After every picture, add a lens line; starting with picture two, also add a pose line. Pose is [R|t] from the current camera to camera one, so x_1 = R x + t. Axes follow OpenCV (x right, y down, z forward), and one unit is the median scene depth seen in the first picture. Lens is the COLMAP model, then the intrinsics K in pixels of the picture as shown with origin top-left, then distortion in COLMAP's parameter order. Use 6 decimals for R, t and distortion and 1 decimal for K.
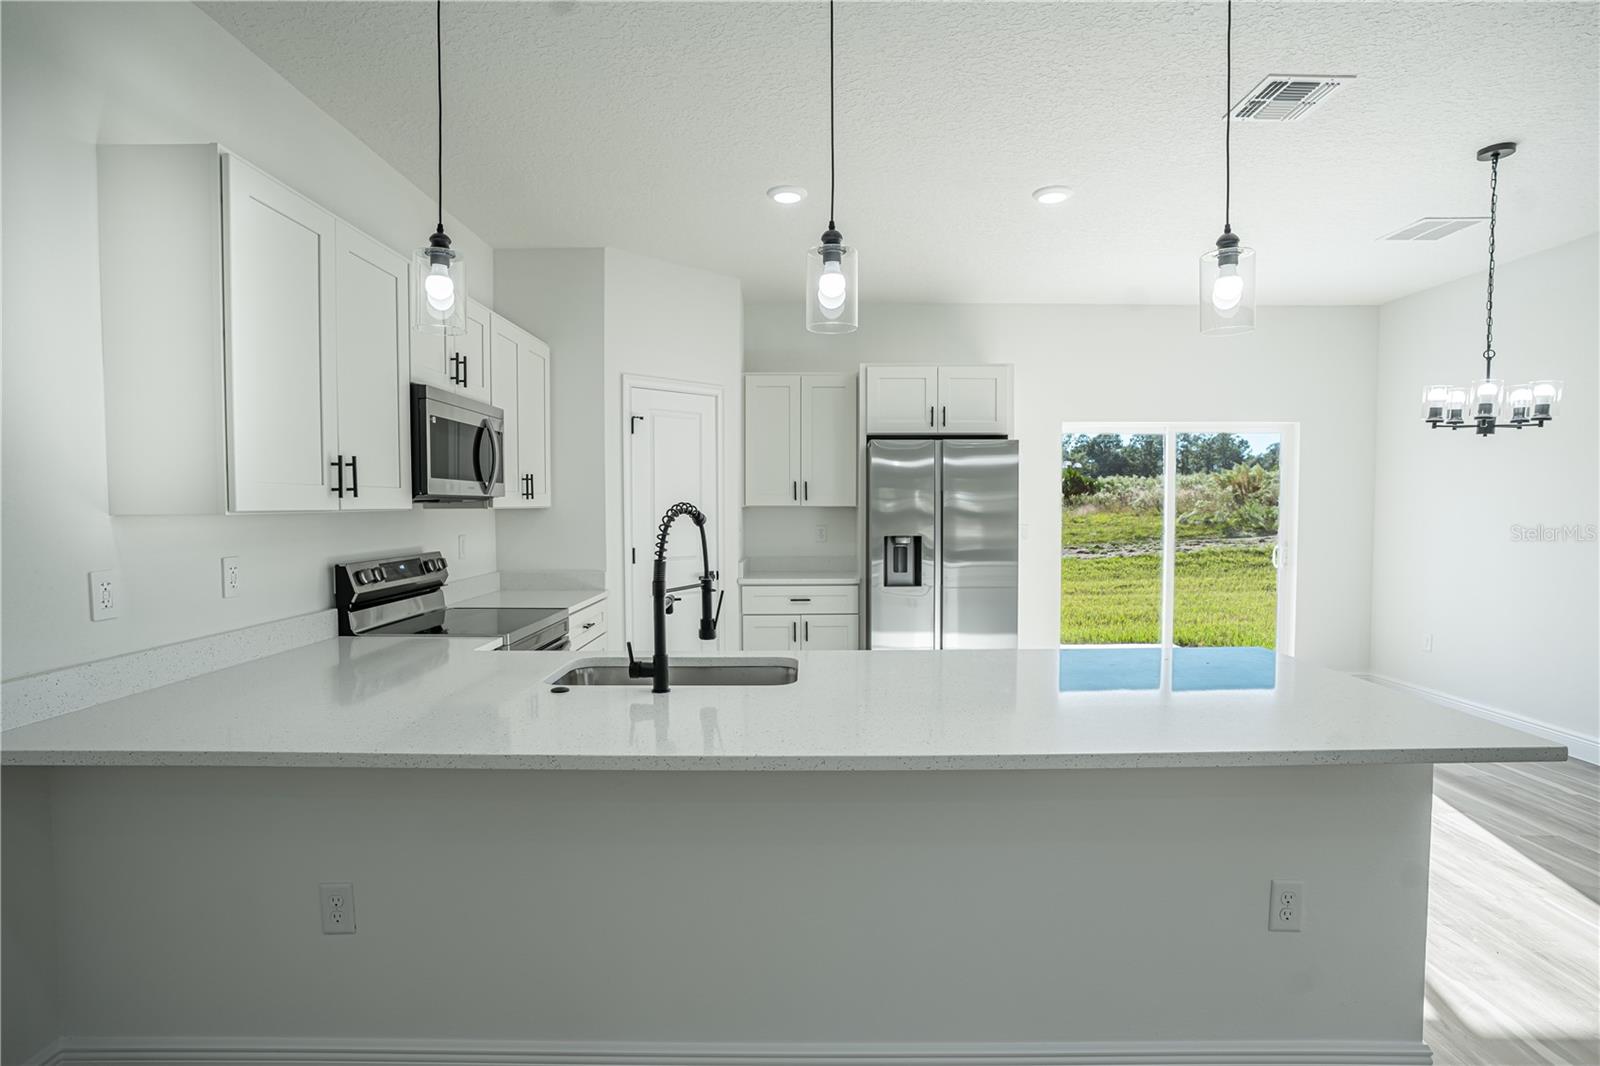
lens RADIAL K [[876.6, 0, 812.0], [0, 876.6, 536.9], [0, 0, 1]] dist [0.030775, 0.006222]
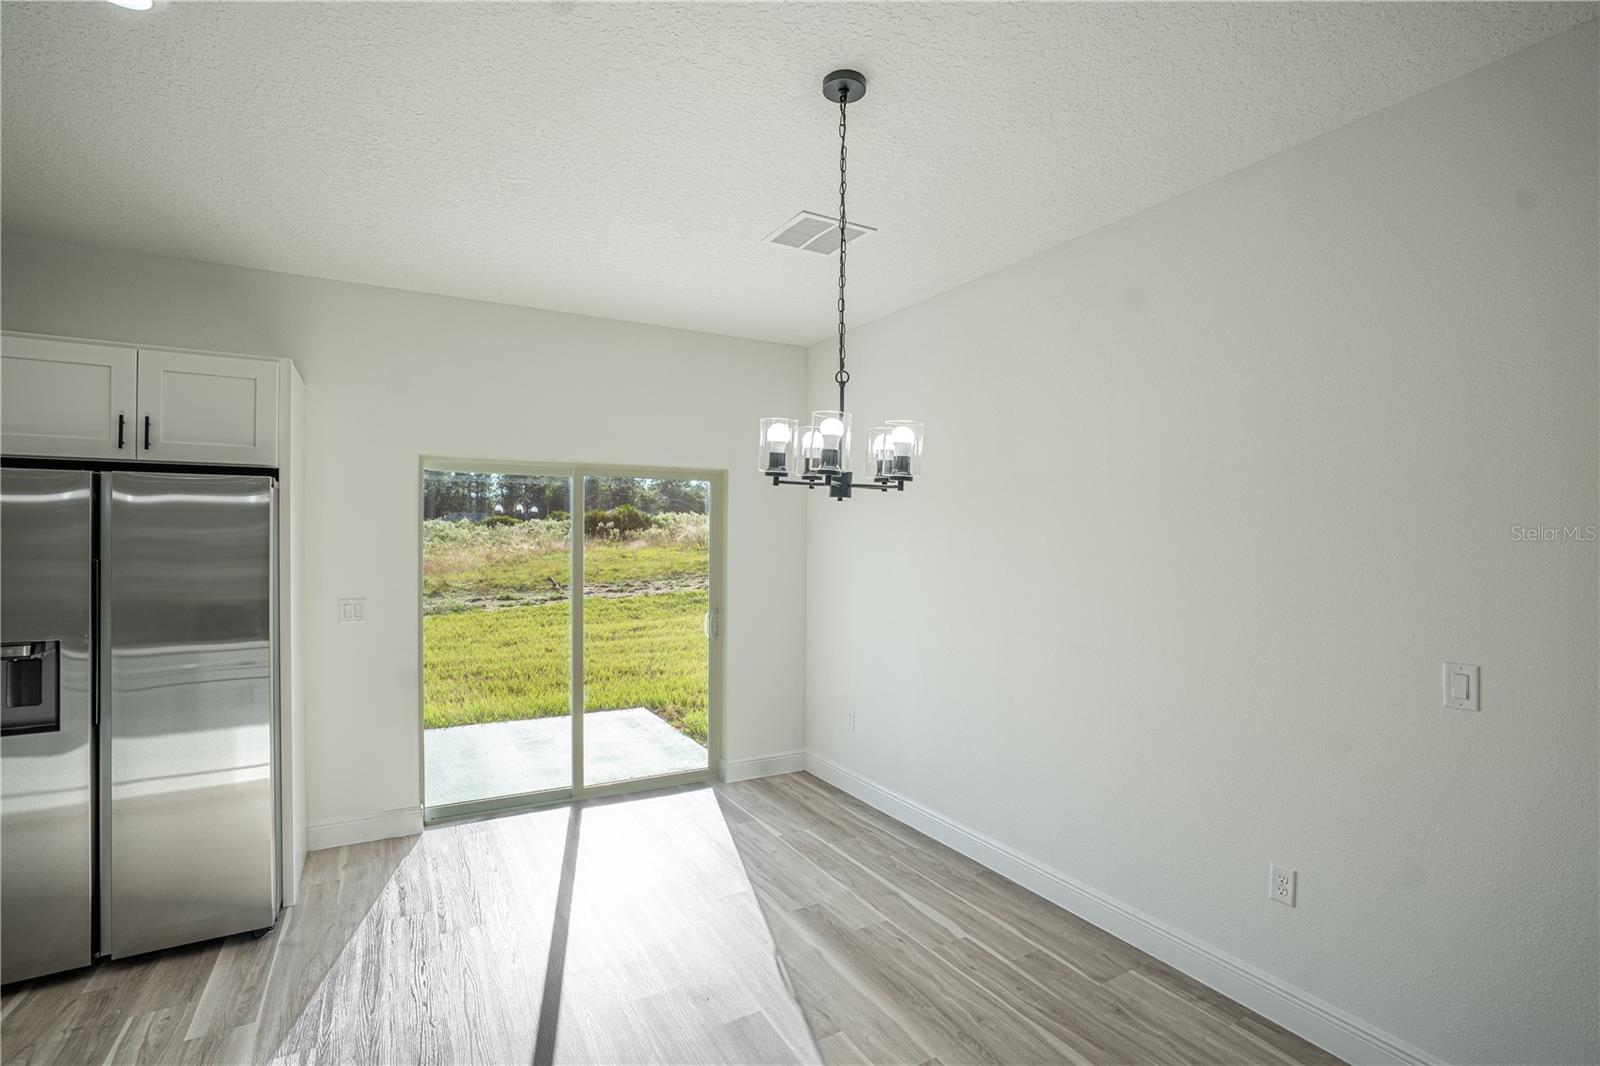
lens RADIAL K [[776.4, 0, 800.6], [0, 776.4, 534.9], [0, 0, 1]] dist [-0.004335, -0.000212]
pose [[0.894660, 0.005021, 0.446719, 0.312915], [0.010538, 0.999421, -0.032336, -0.045893], [-0.446623, 0.033637, 0.894090, 0.333584]]
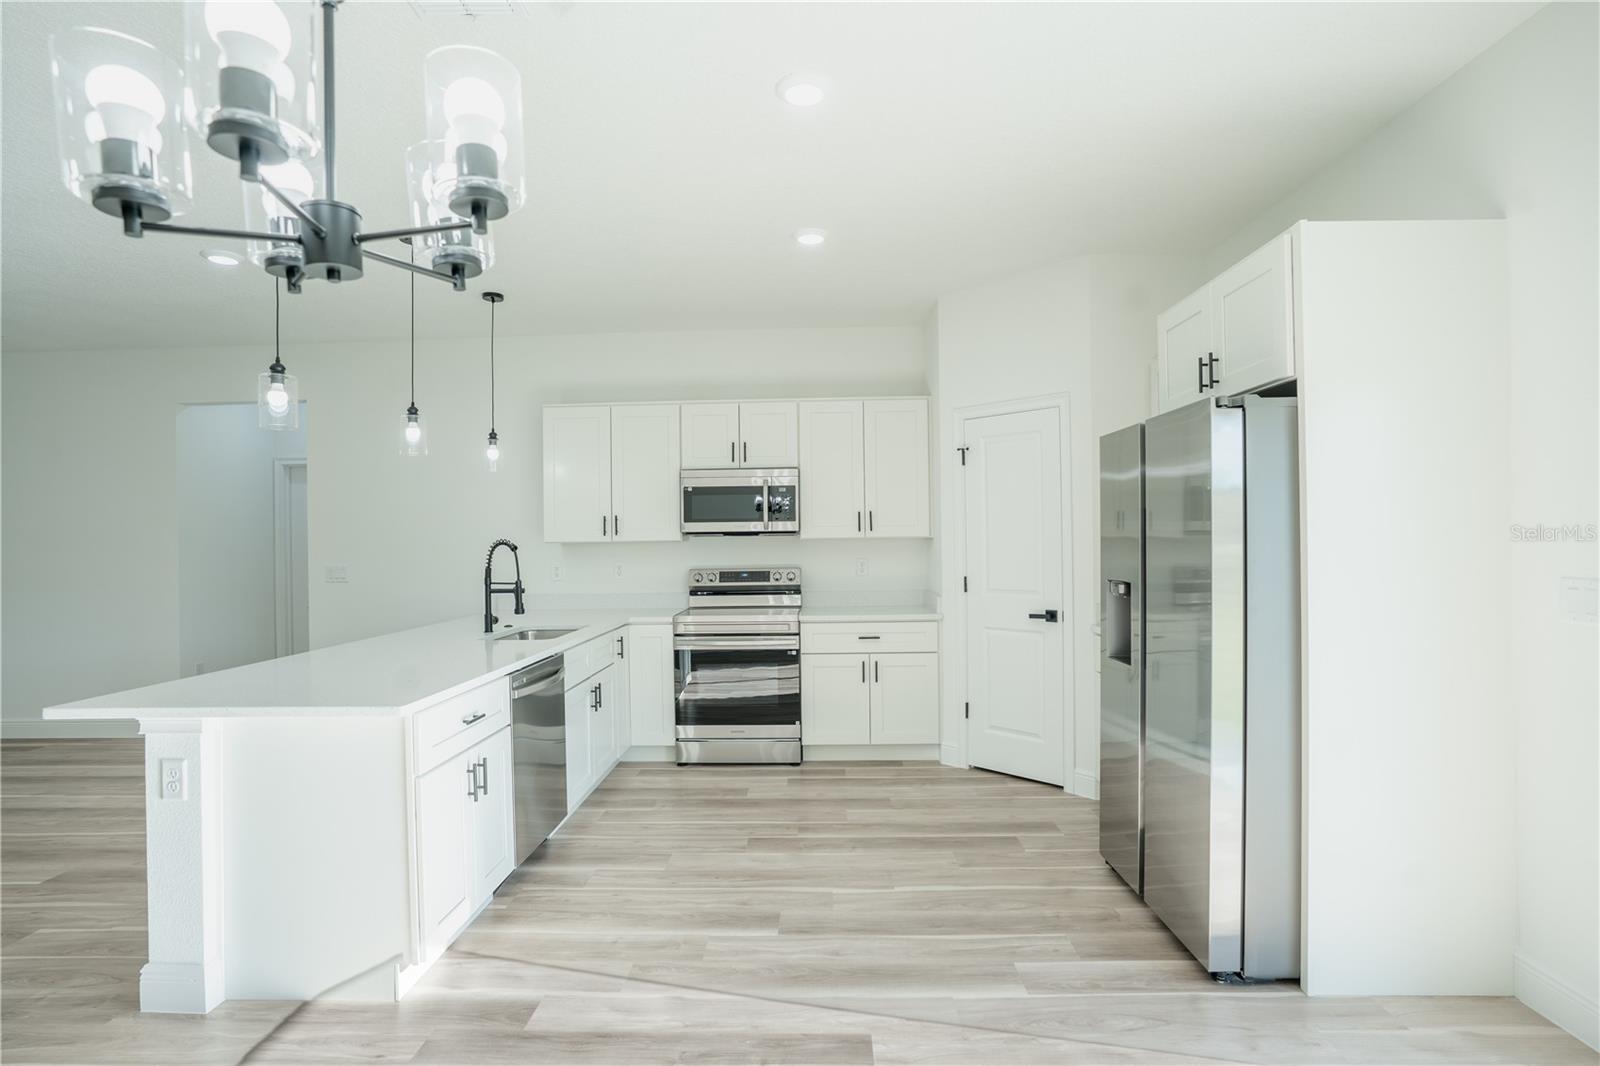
lens RADIAL K [[761.3, 0, 802.4], [0, 761.3, 530.4], [0, 0, 1]] dist [-0.007216, -0.000270]
pose [[-0.039553, 0.019931, -0.999019, 1.010971], [-0.018143, 0.999622, 0.020661, -0.071133], [0.999053, 0.018943, -0.039176, 1.167555]]
